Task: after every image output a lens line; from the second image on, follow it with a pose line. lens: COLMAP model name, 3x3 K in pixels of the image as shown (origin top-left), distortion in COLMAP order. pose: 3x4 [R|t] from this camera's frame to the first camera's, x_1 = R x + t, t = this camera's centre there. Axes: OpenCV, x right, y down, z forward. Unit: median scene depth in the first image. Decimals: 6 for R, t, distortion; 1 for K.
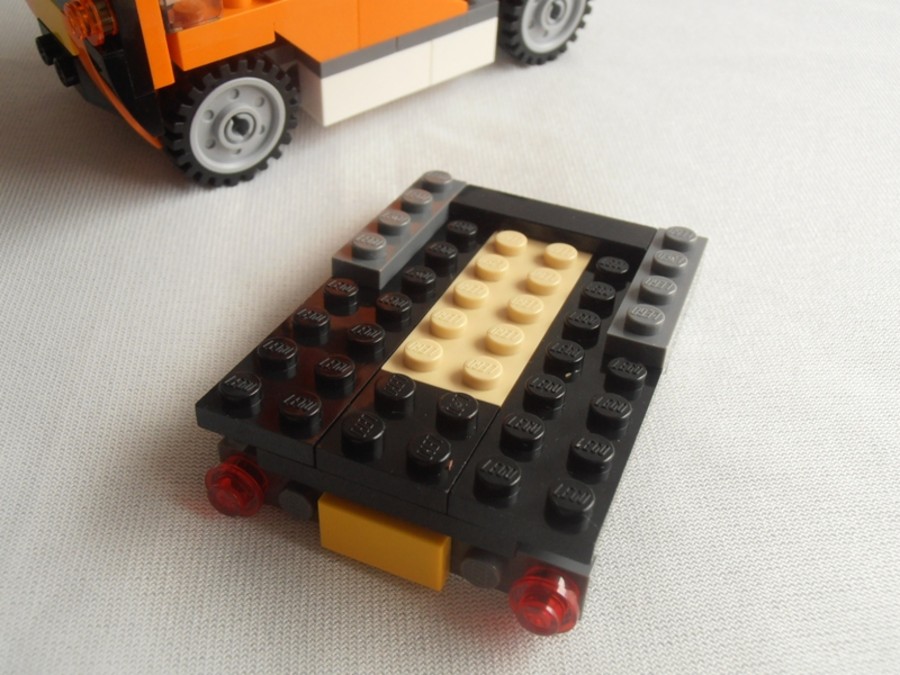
lens RADIAL K [[928.7, 0, 449.3], [0, 928.7, 322.8], [0, 0, 1]] dist [-0.029193, 0.000000]
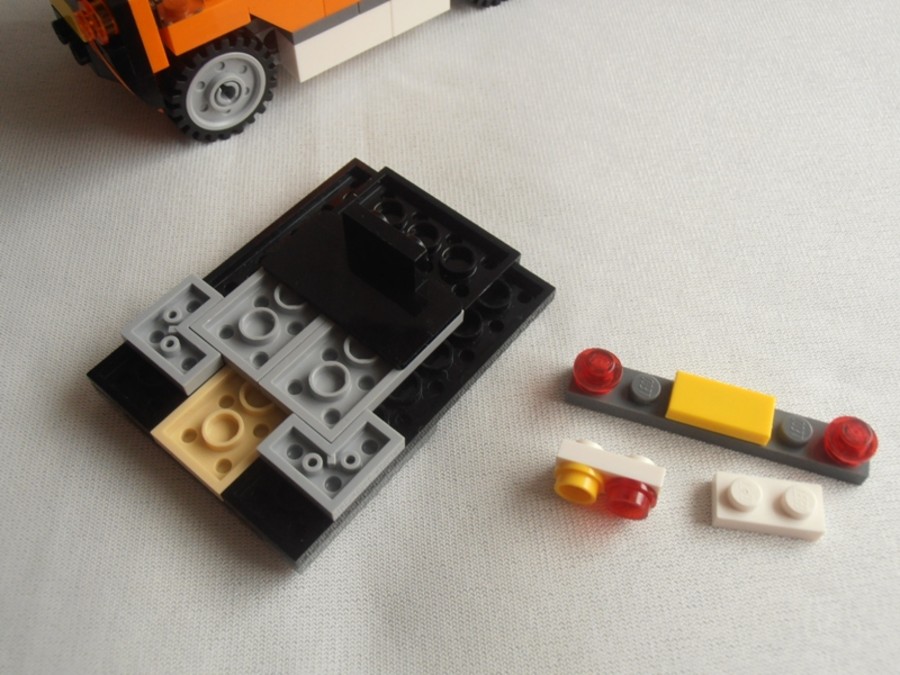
lens RADIAL K [[928.7, 0, 447.0], [0, 928.7, 327.7], [0, 0, 1]] dist [-0.029193, 0.000000]
pose [[0.998942, -0.022382, -0.040177, 0.097937], [0.028654, 0.986202, 0.163046, -0.100091], [0.035973, -0.164025, 0.985800, -0.214665]]
